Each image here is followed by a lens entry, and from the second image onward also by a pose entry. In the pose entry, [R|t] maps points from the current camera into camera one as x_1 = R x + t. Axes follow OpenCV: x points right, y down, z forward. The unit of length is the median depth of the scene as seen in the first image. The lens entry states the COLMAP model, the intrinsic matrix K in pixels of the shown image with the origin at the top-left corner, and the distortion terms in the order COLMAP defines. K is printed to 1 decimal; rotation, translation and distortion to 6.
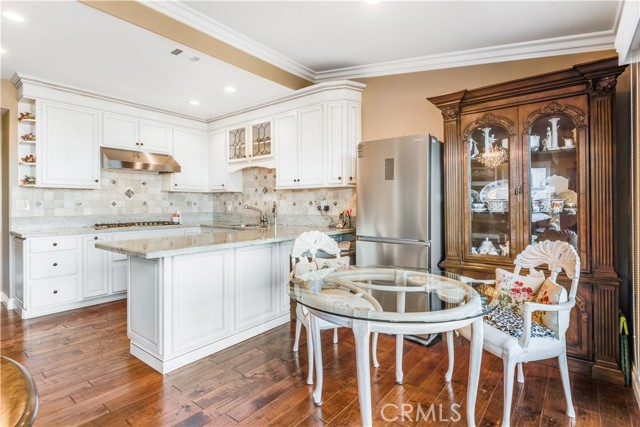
lens RADIAL K [[328.2, 0, 318.2], [0, 328.2, 203.8], [0, 0, 1]] dist [0.004245, -0.010742]
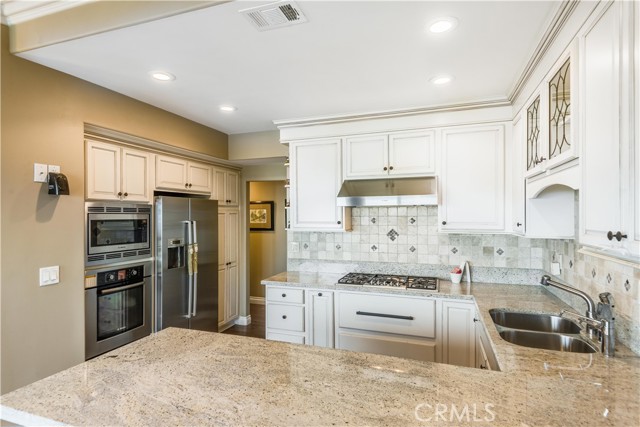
lens RADIAL K [[328.2, 0, 321.6], [0, 328.2, 213.7], [0, 0, 1]] dist [0.004245, -0.010742]
pose [[0.310768, -0.005647, -0.950469, 0.092091], [0.007015, 0.999969, -0.003648, -0.082750], [0.950460, -0.005534, 0.310797, 0.652359]]
